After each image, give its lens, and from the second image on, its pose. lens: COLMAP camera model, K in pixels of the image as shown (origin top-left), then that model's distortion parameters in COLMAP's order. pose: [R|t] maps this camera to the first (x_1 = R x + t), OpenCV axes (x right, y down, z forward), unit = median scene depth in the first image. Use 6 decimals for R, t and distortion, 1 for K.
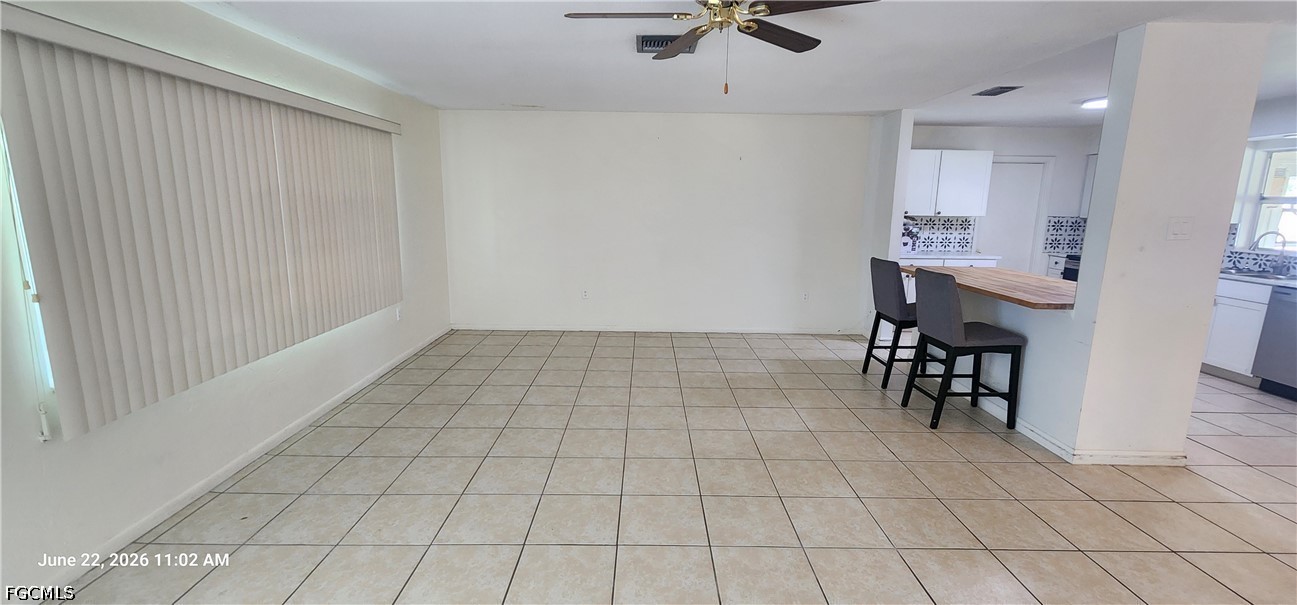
lens RADIAL K [[530.3, 0, 648.5], [0, 530.3, 302.5], [0, 0, 1]] dist [0.001262, 0.000186]
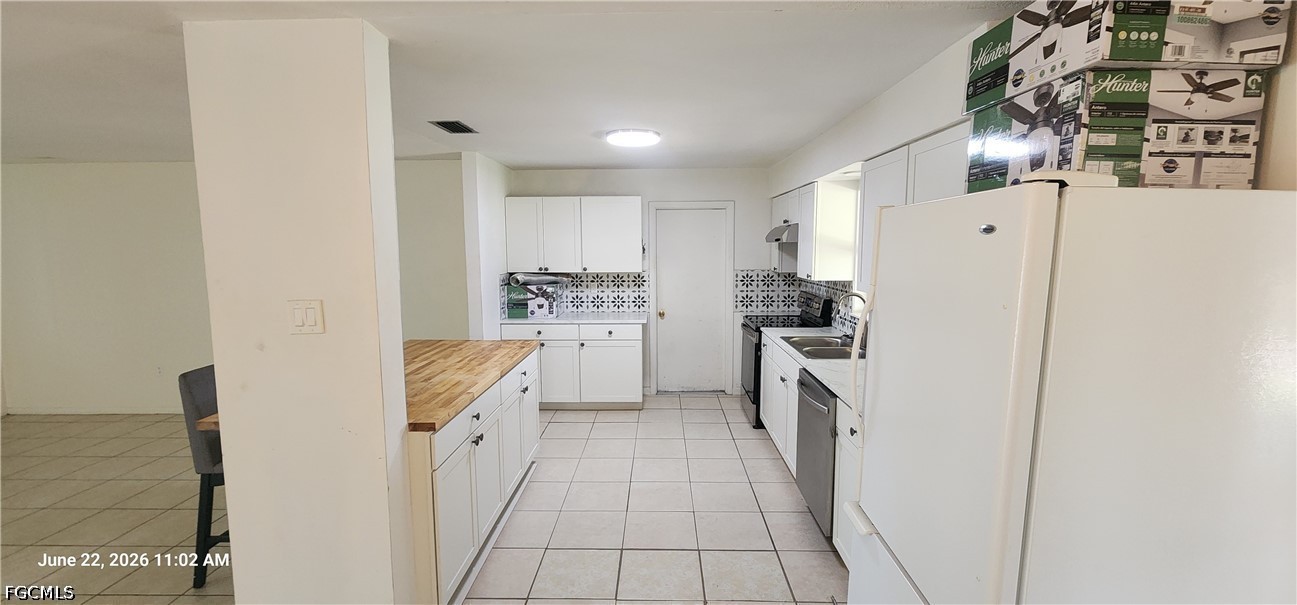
lens RADIAL K [[530.3, 0, 648.5], [0, 530.3, 302.5], [0, 0, 1]] dist [0.001262, 0.000186]
pose [[0.999431, -0.014613, -0.030390, 0.652188], [0.012206, 0.996883, -0.077945, -0.045902], [0.031435, 0.077530, 0.996494, 0.153022]]
